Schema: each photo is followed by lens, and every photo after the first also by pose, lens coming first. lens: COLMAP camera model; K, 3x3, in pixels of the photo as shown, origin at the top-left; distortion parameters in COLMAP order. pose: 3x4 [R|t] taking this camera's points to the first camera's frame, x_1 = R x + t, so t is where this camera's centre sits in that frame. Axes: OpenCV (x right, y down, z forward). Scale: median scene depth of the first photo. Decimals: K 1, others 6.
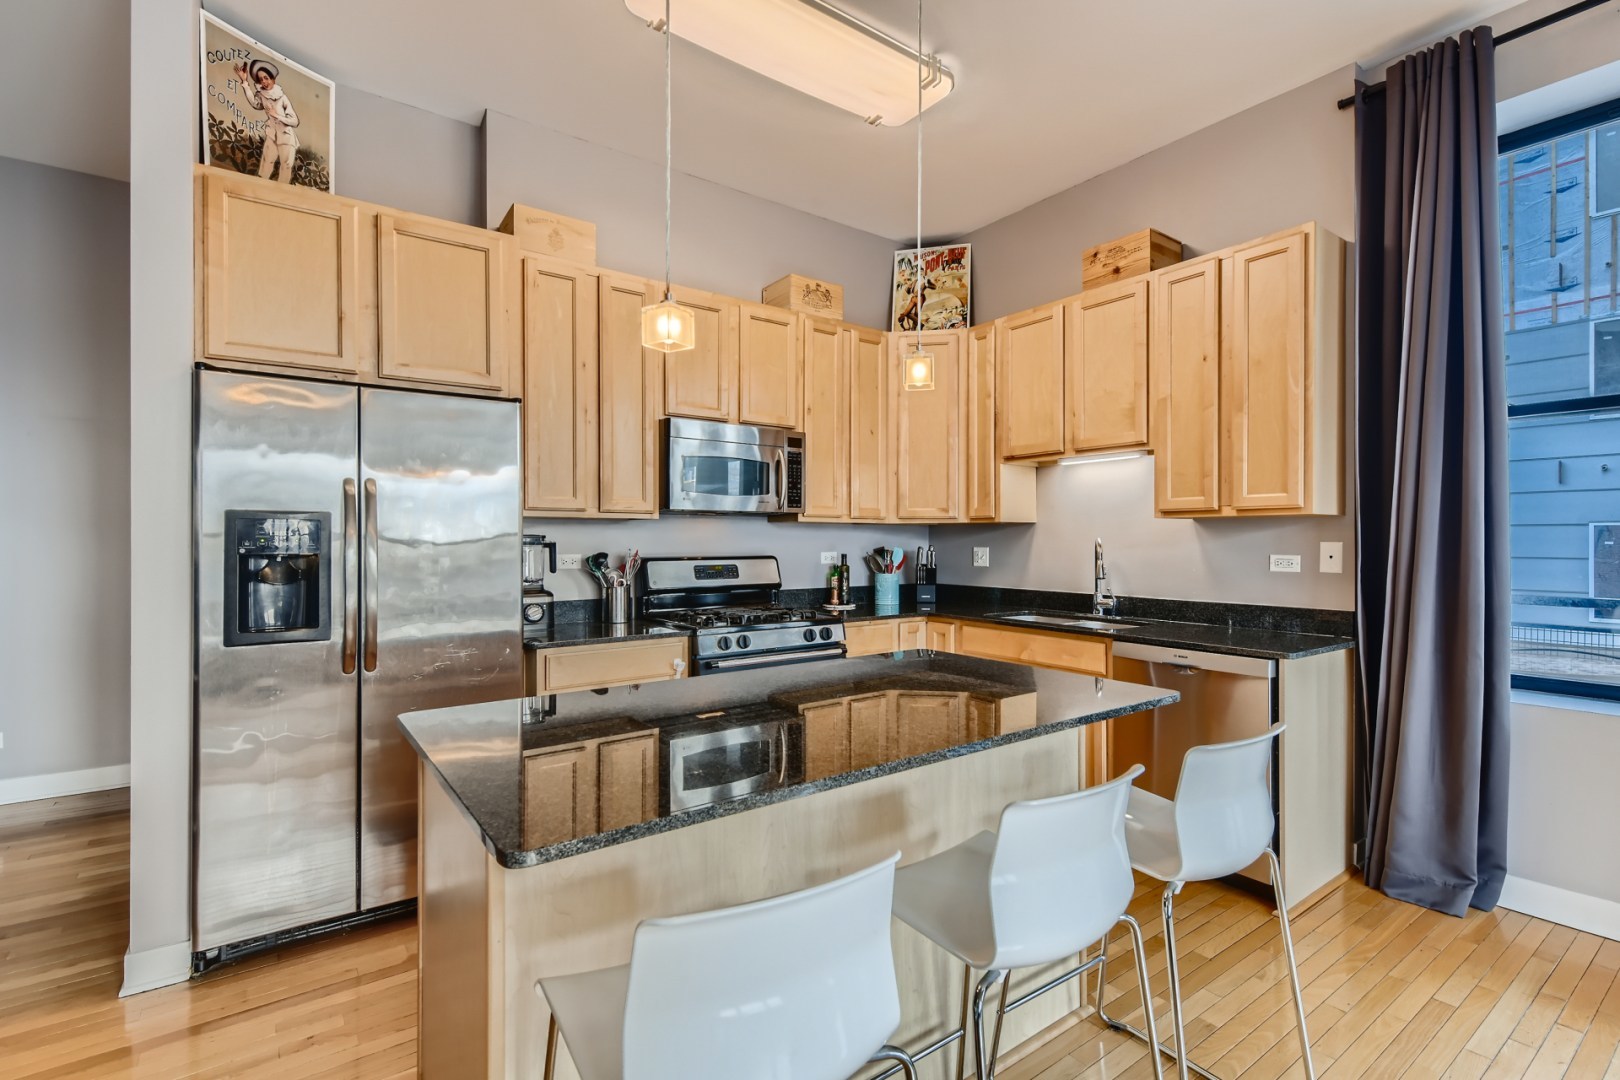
lens RADIAL K [[749.1, 0, 808.4], [0, 749.1, 544.1], [0, 0, 1]] dist [0.004492, -0.001532]
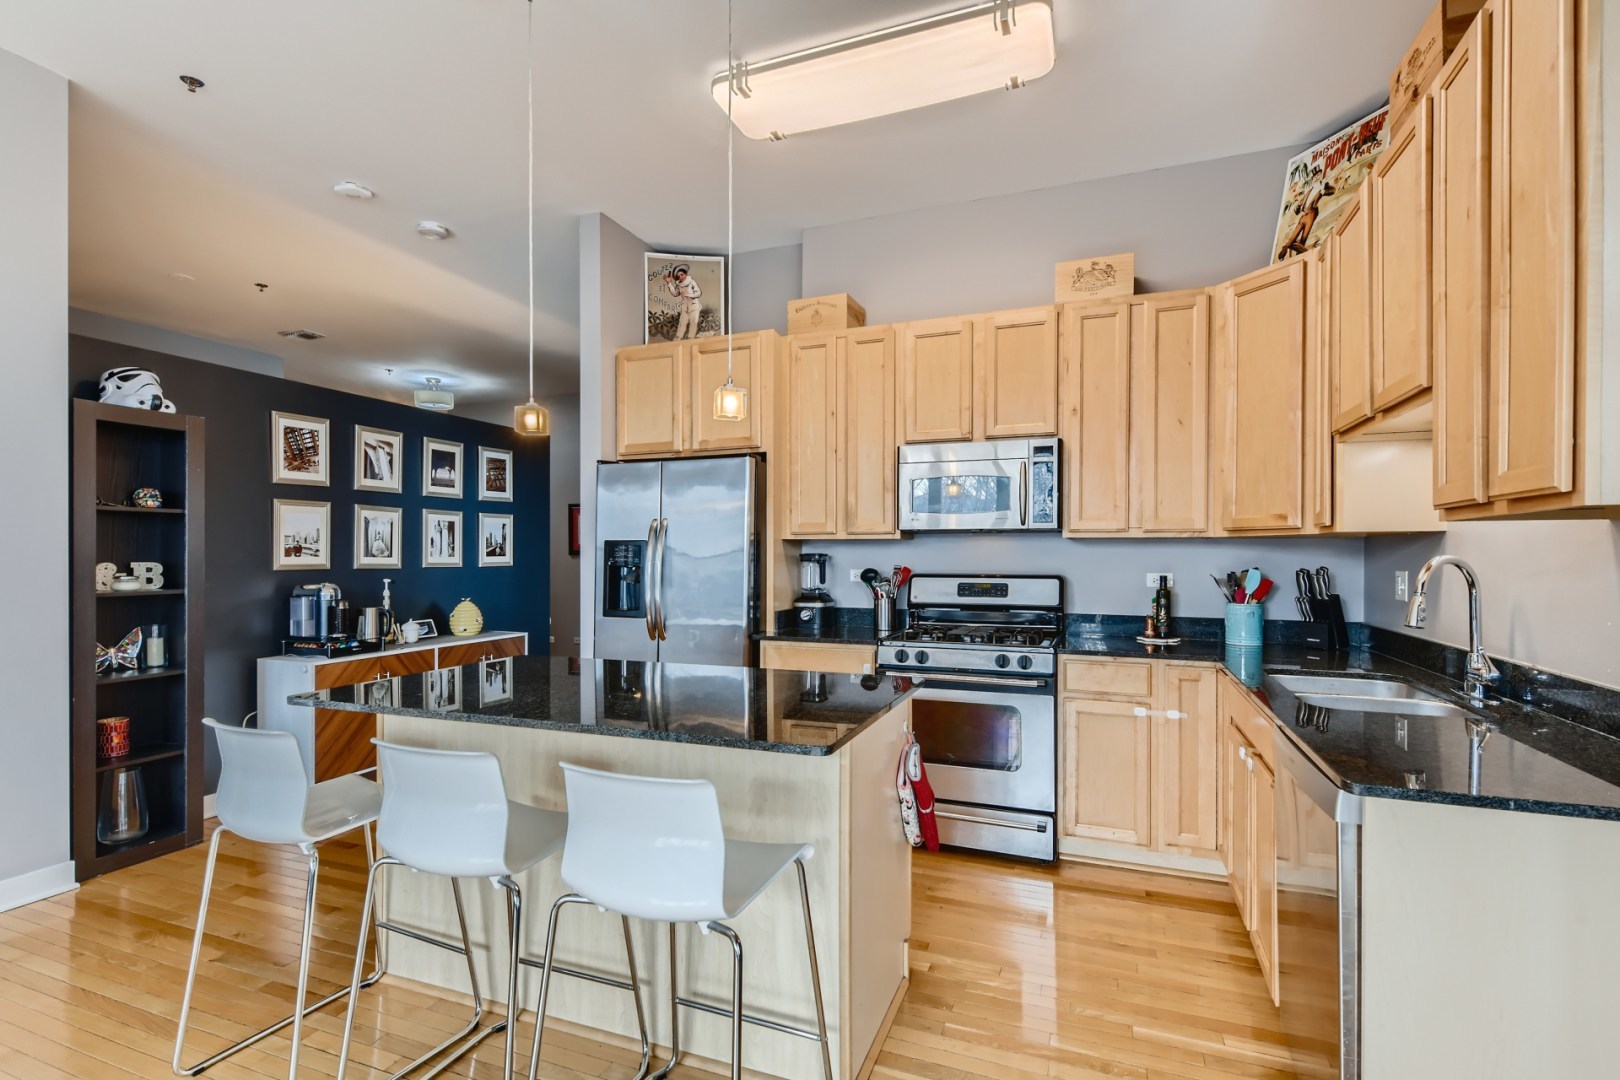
lens RADIAL K [[749.1, 0, 806.1], [0, 749.1, 560.3], [0, 0, 1]] dist [0.004492, -0.001532]
pose [[0.528630, 0.006250, -0.848830, 0.622759], [-0.005750, 0.999976, 0.003782, -0.005030], [0.848833, 0.002882, 0.528653, 0.282498]]
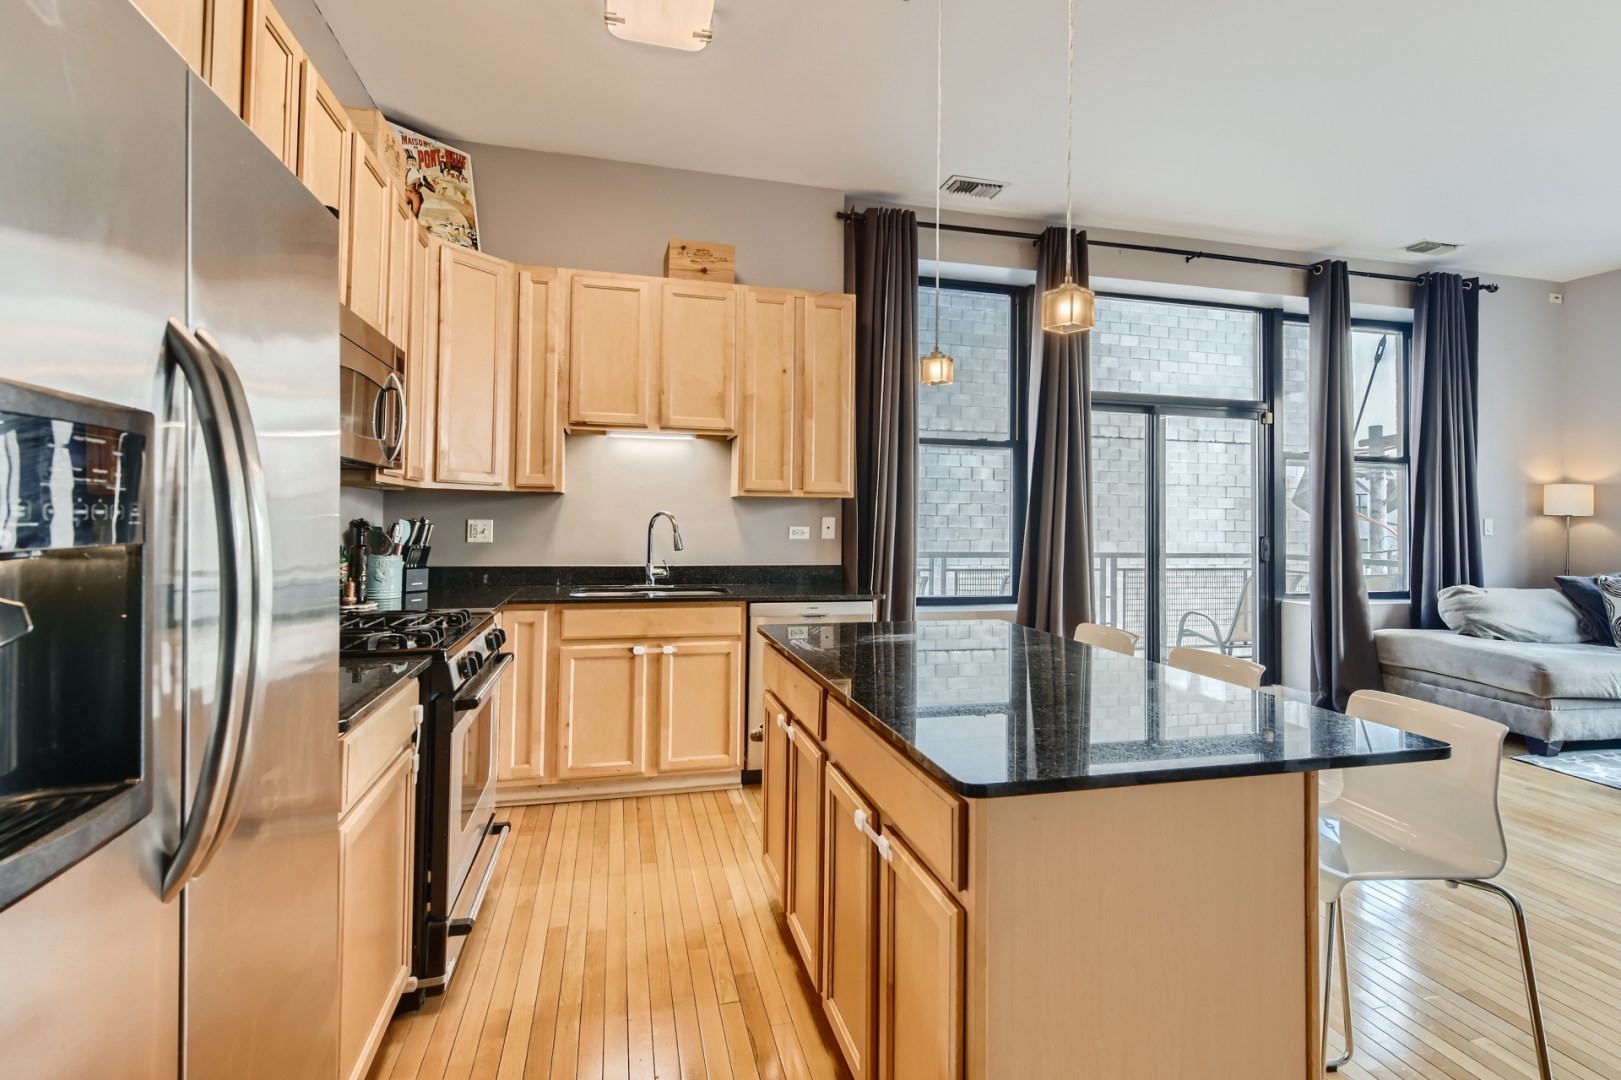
lens RADIAL K [[799.9, 0, 857.9], [0, 799.9, 494.7], [0, 0, 1]] dist [0.002748, 0.000054]
pose [[0.329305, 0.027461, 0.943824, -0.586538], [-0.009105, 0.999623, -0.025907, -0.005141], [-0.944180, -0.000063, 0.329431, 0.375143]]
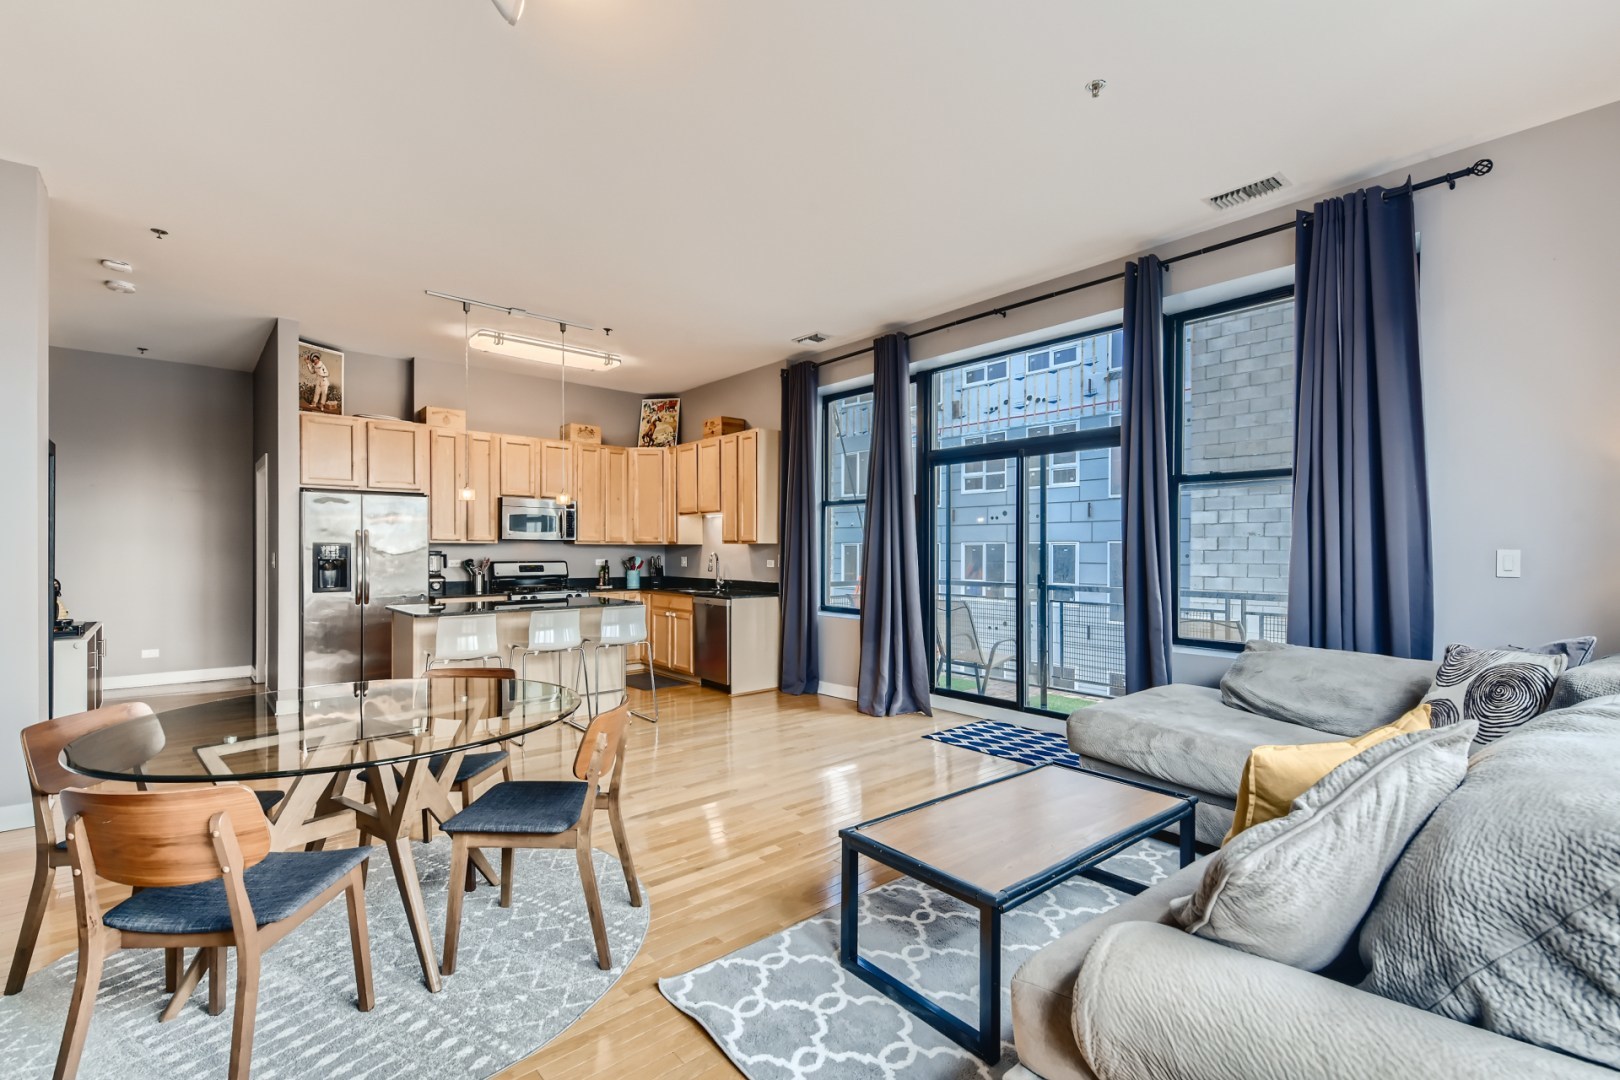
lens RADIAL K [[749.1, 0, 833.2], [0, 749.1, 553.4], [0, 0, 1]] dist [0.004492, -0.001532]
pose [[0.994849, 0.001700, 0.101353, 0.513349], [-0.001711, 0.999999, 0.000025, -0.006411], [-0.101353, -0.000198, 0.994851, -1.178597]]
